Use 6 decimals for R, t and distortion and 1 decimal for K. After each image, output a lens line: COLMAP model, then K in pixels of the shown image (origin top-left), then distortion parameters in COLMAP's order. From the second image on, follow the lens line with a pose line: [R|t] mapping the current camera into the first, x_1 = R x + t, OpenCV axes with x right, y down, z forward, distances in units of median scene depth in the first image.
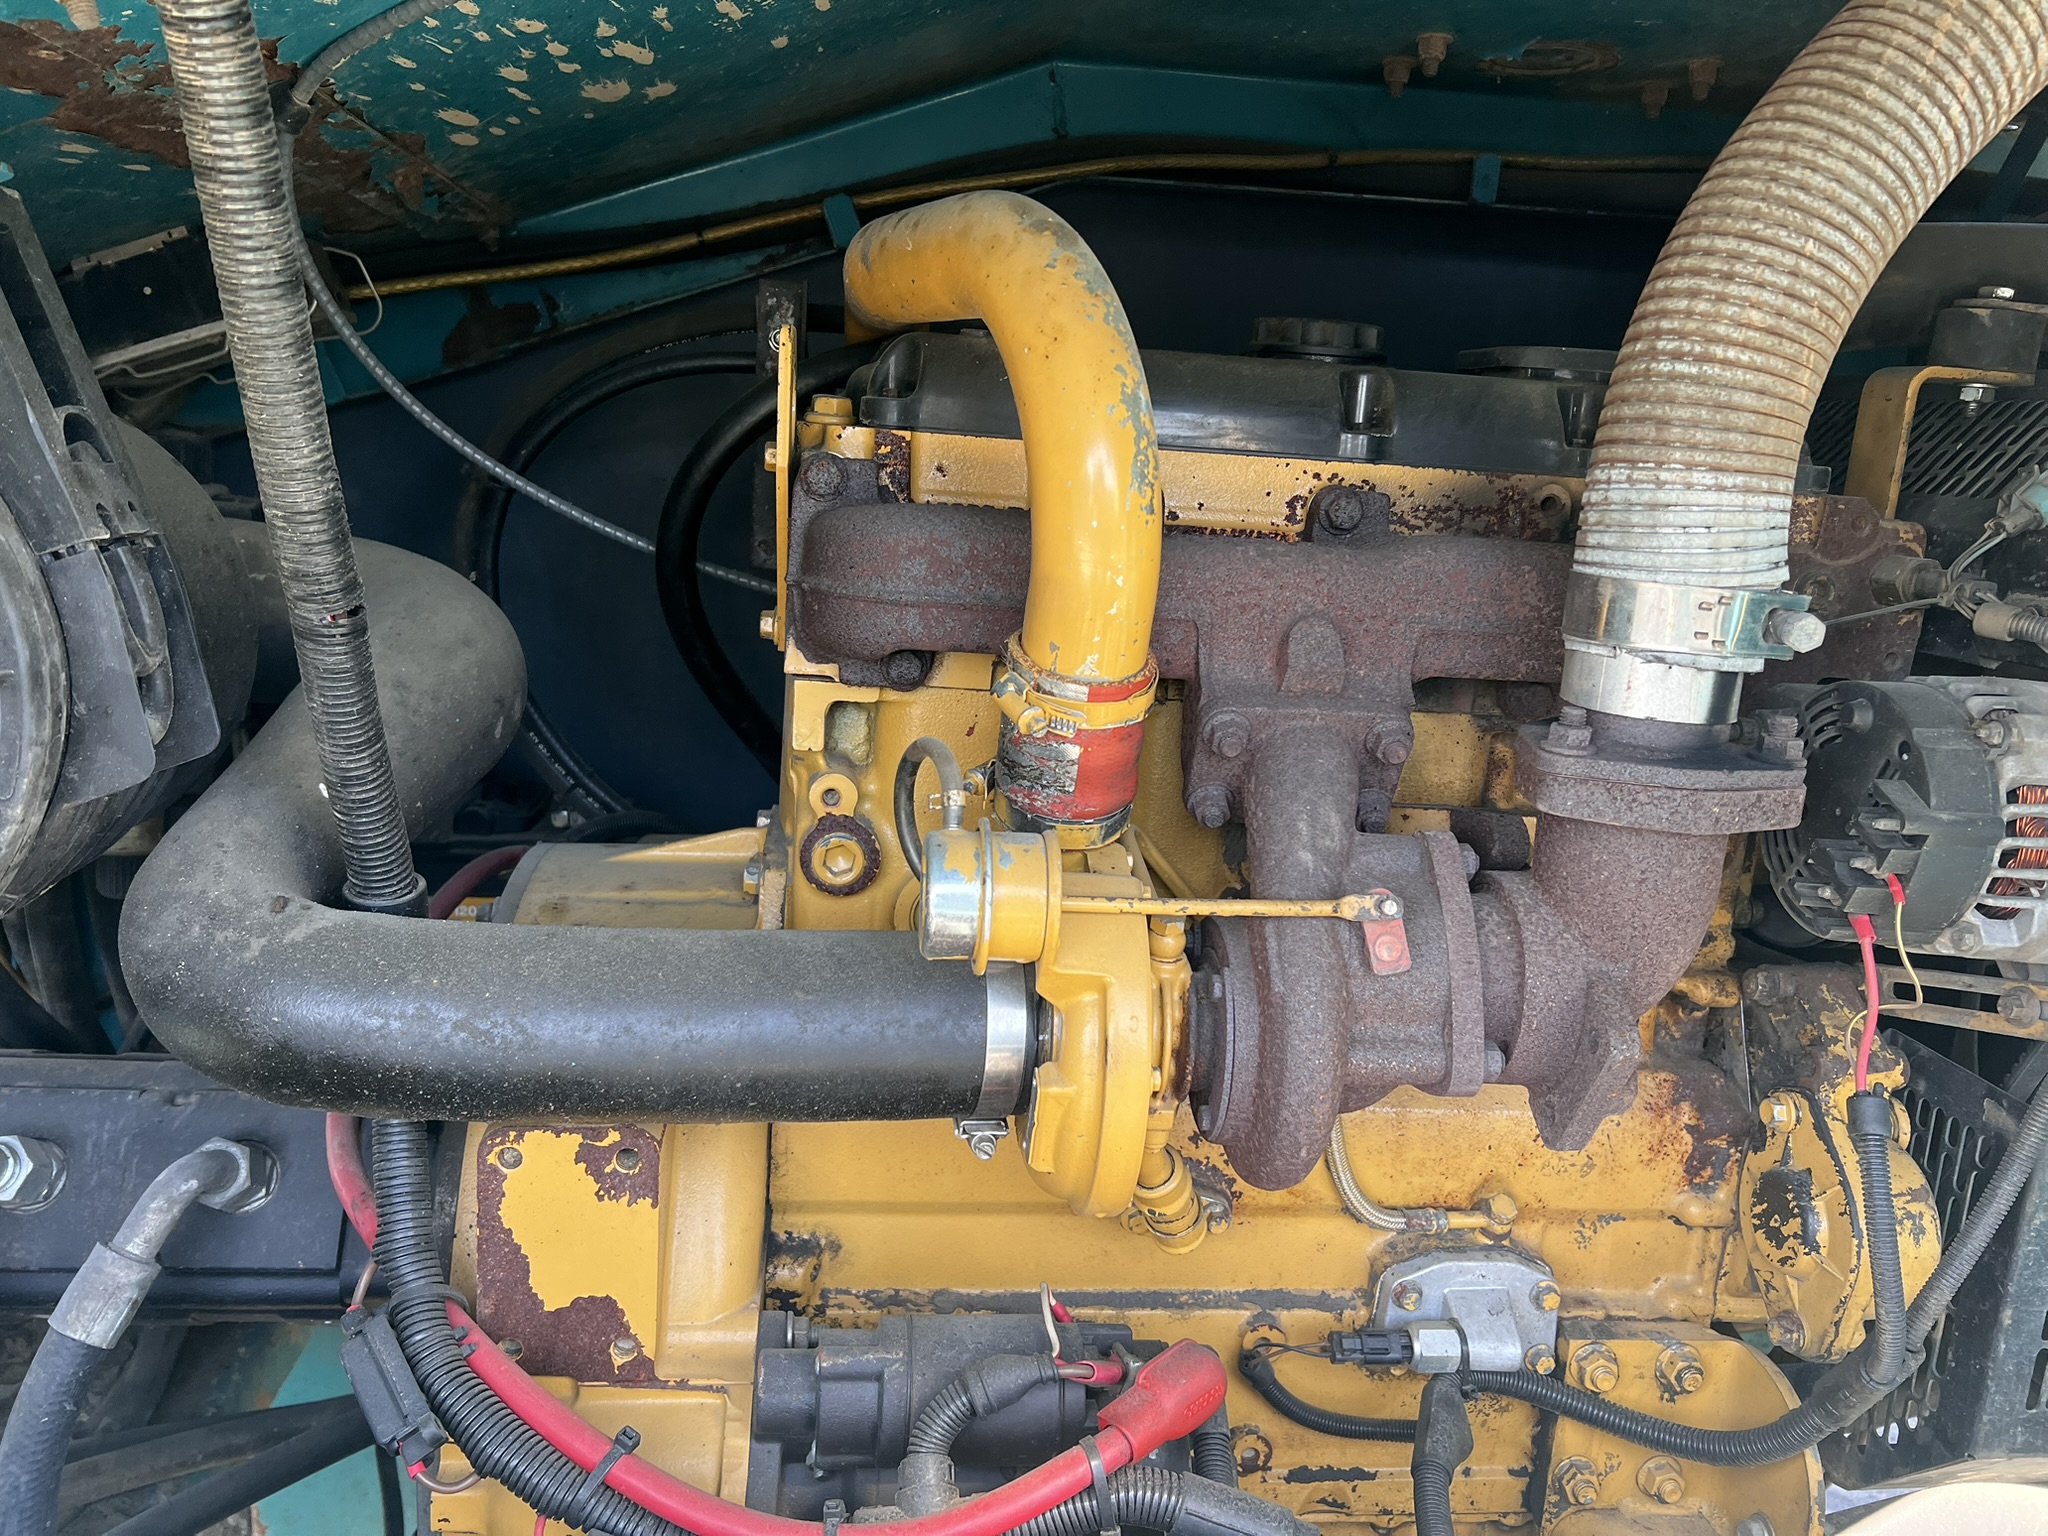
lens RADIAL K [[1563.5, 0, 1024.0], [0, 1563.5, 768.0], [0, 0, 1]] dist [0.001024, 0.002178]
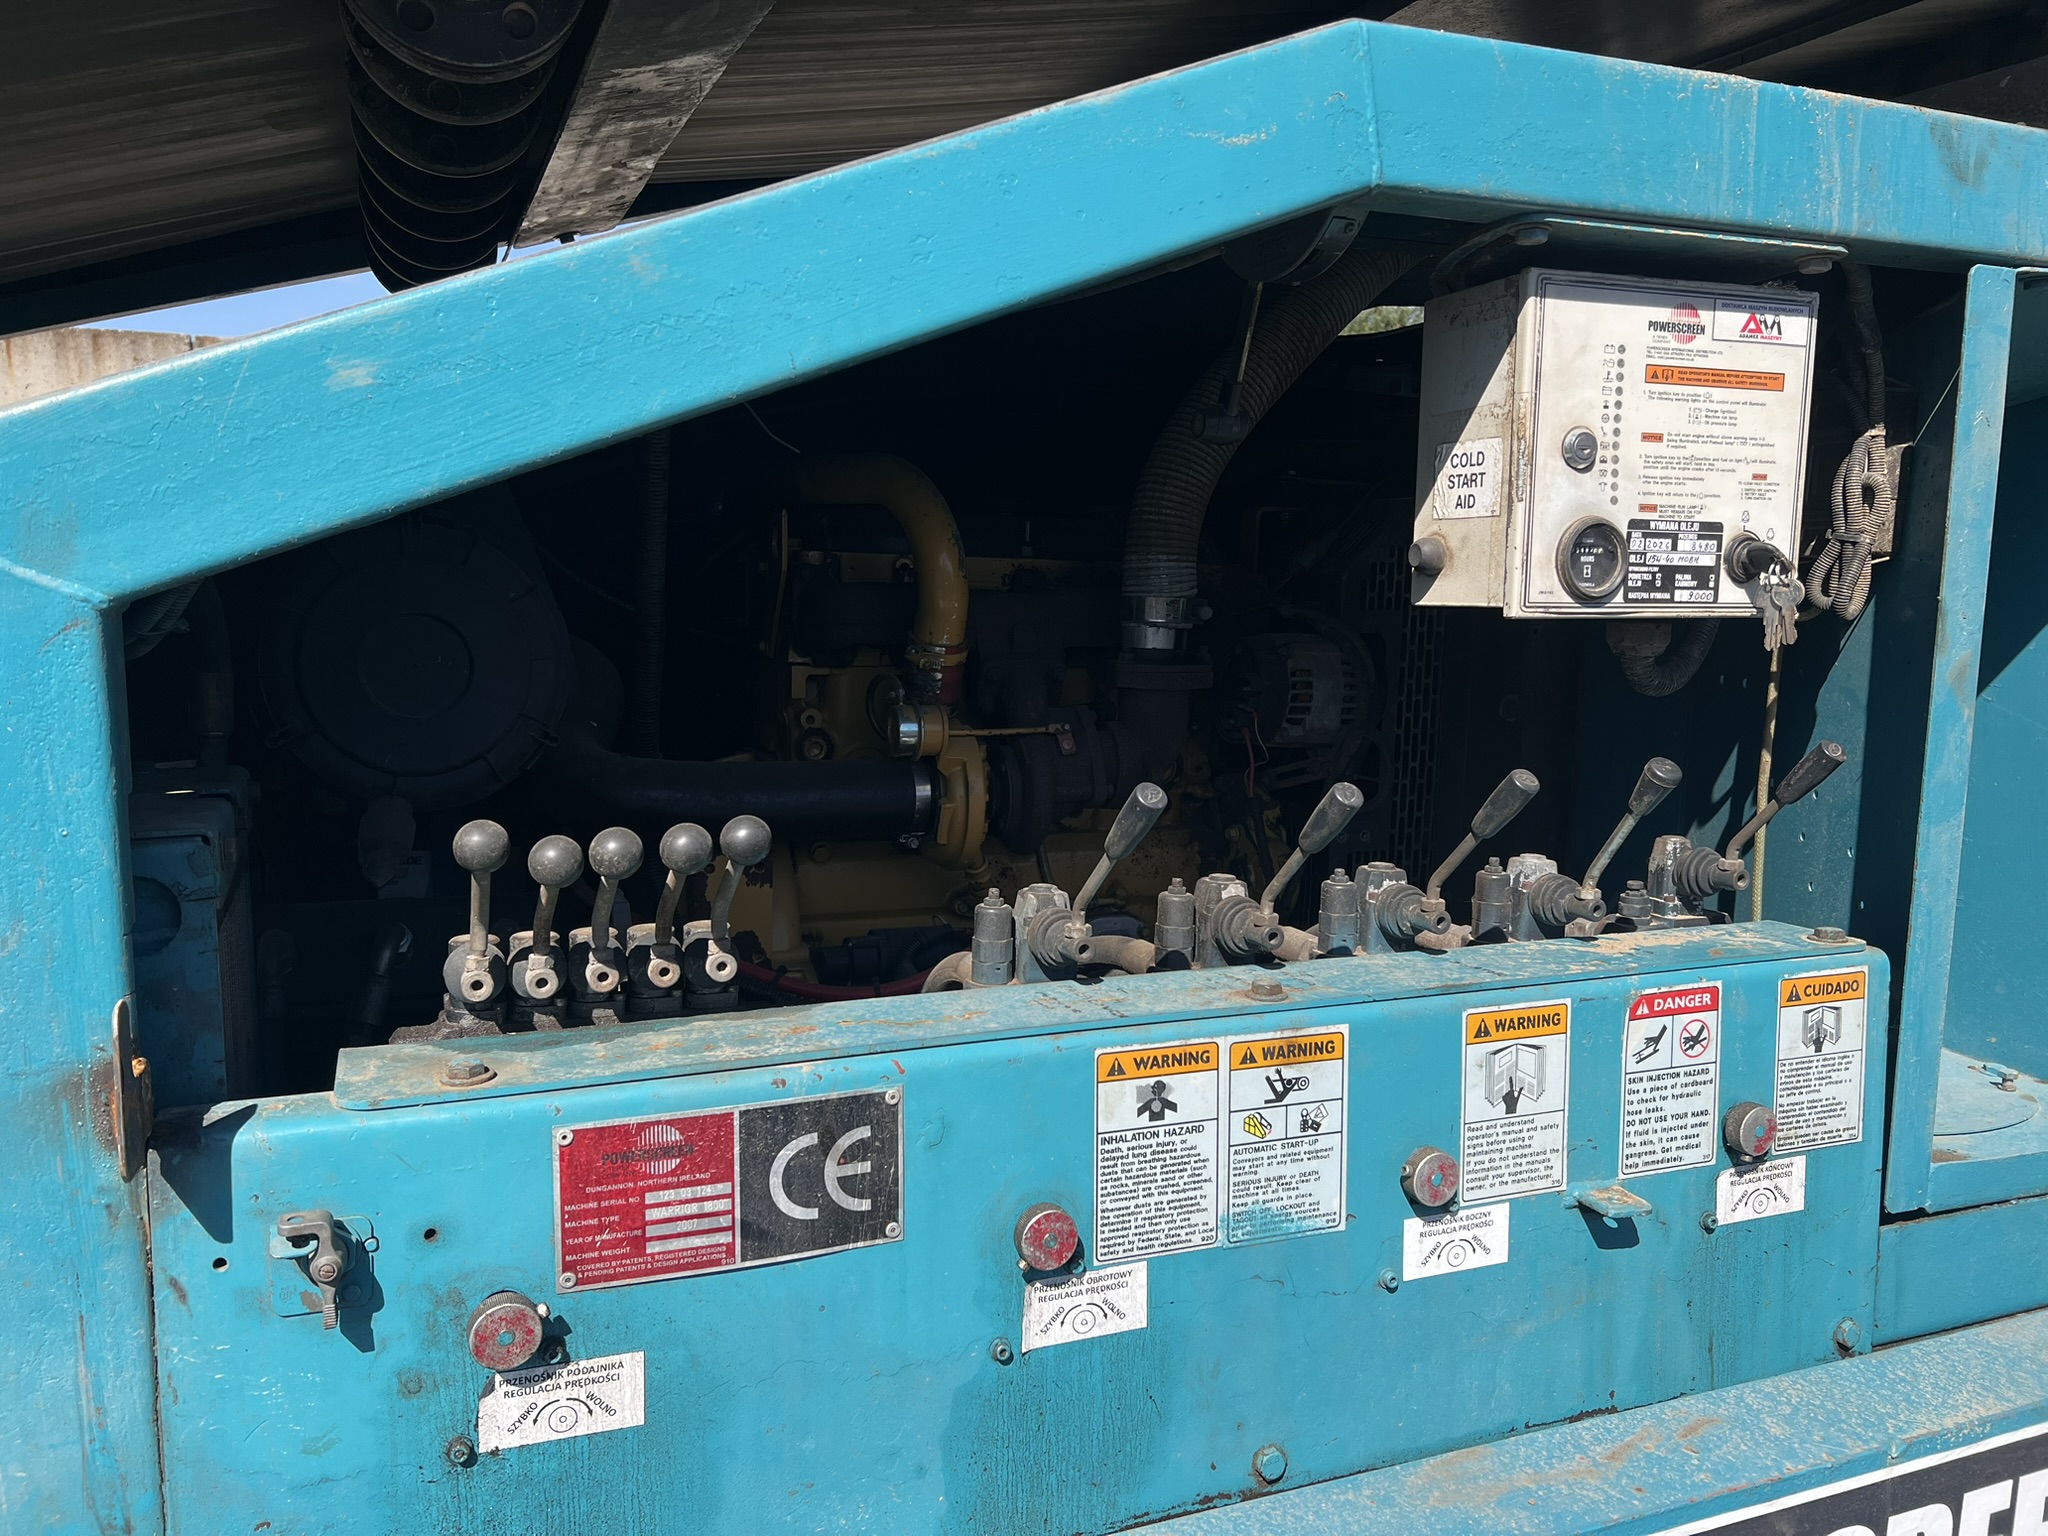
lens RADIAL K [[1569.9, 0, 1024.0], [0, 1569.9, 768.0], [0, 0, 1]] dist [0.041744, -0.053451]
pose [[0.963110, -0.076561, 0.257988, -0.469930], [0.095030, 0.993672, -0.059878, 0.282799], [-0.251771, 0.082186, 0.964291, -1.364852]]
